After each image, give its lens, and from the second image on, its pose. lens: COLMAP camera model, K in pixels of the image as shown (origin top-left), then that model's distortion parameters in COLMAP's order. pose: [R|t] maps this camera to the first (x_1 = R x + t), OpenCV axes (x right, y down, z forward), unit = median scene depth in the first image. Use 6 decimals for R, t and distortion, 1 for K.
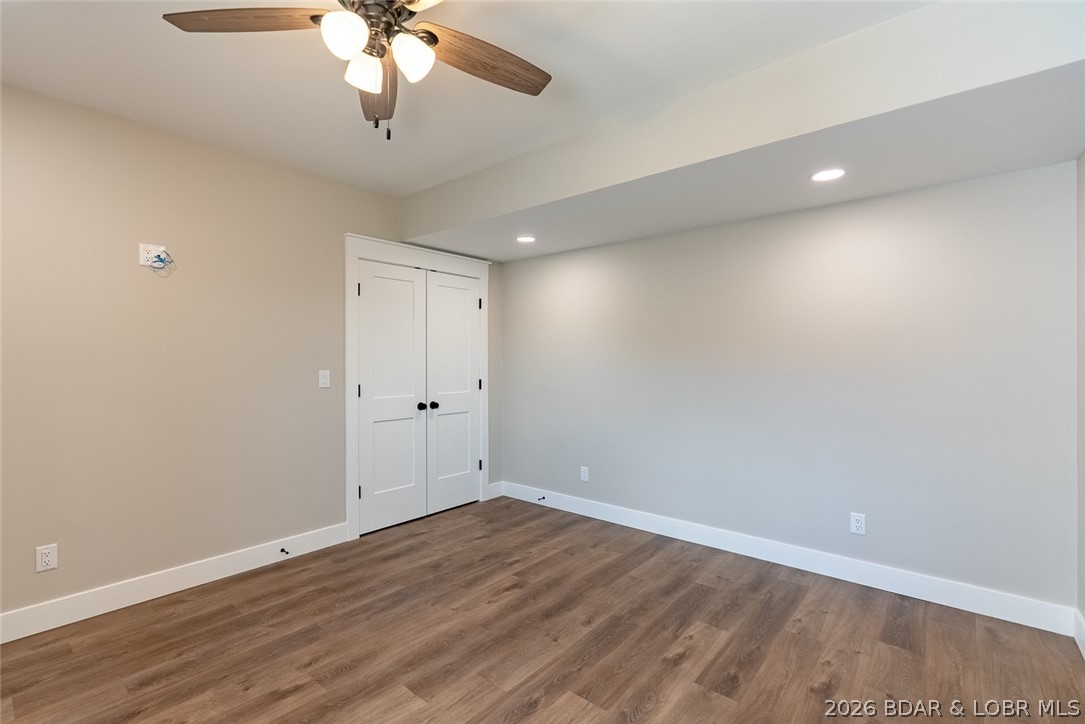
lens RADIAL K [[491.6, 0, 537.5], [0, 491.6, 360.2], [0, 0, 1]] dist [-0.003269, 0.001777]
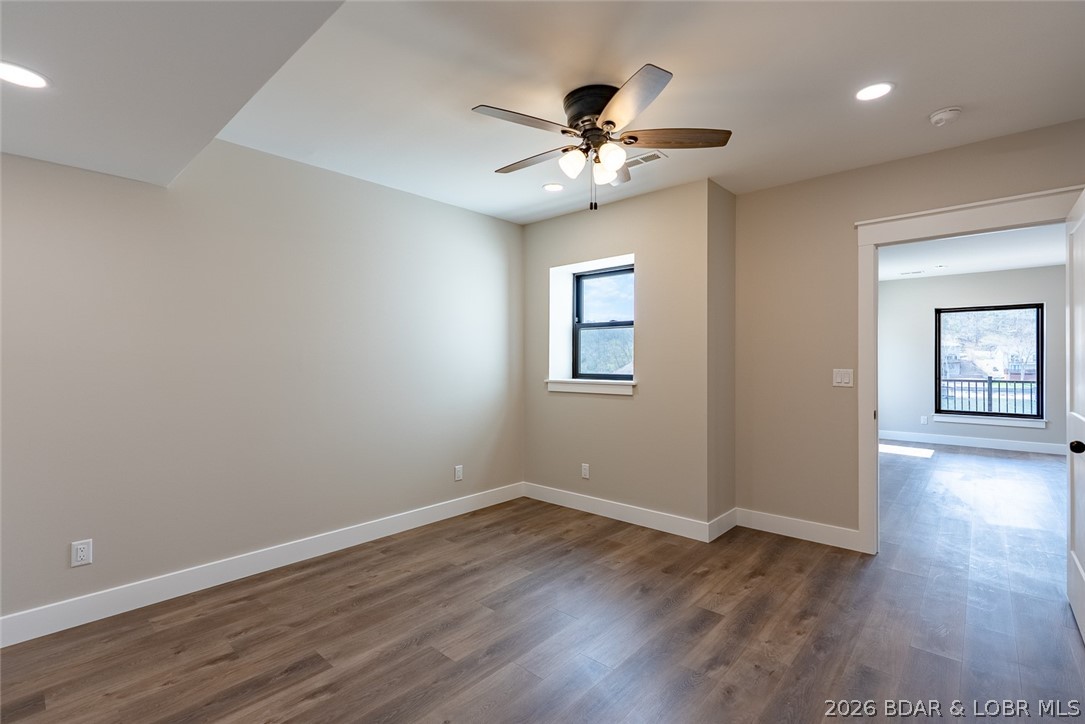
lens RADIAL K [[496.0, 0, 541.2], [0, 496.0, 358.9], [0, 0, 1]] dist [-0.000157, 0.000332]
pose [[-0.999559, 0.003544, 0.029497, -0.113667], [0.003438, 0.999987, -0.003633, 0.005511], [-0.029509, -0.003530, -0.999558, 1.477357]]
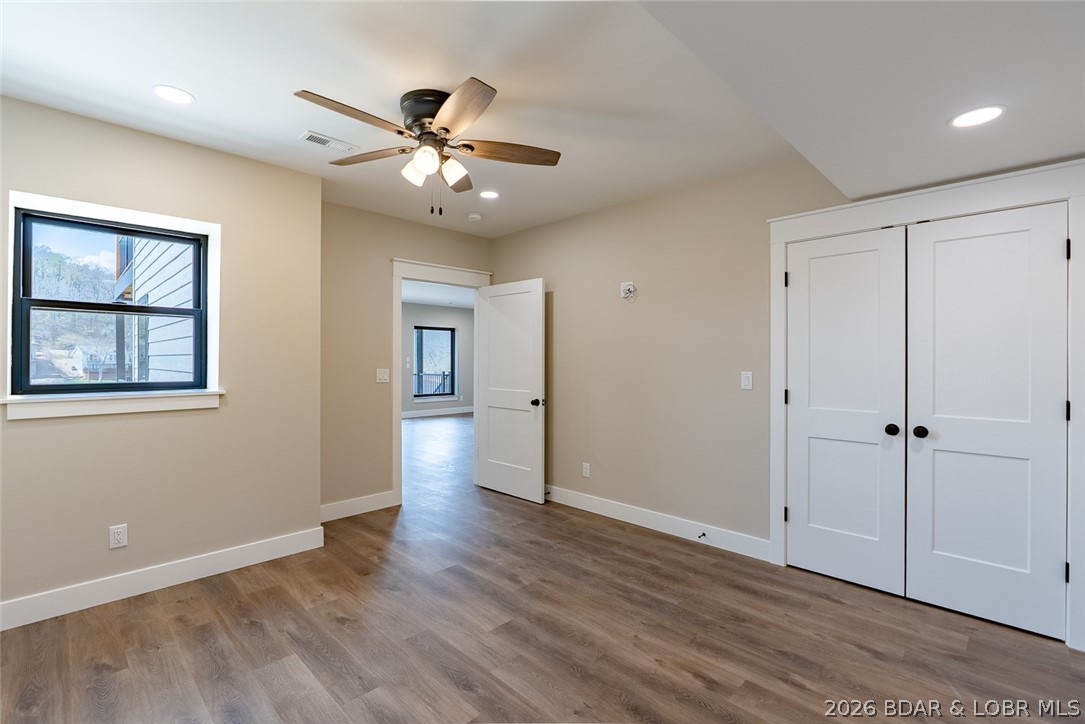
lens RADIAL K [[490.6, 0, 536.8], [0, 490.6, 359.0], [0, 0, 1]] dist [-0.001819, 0.000628]
pose [[-0.080946, 0.000136, -0.996718, 0.697741], [-0.001345, 0.999999, 0.000246, -0.003927], [0.996718, 0.001361, -0.080946, 0.834441]]
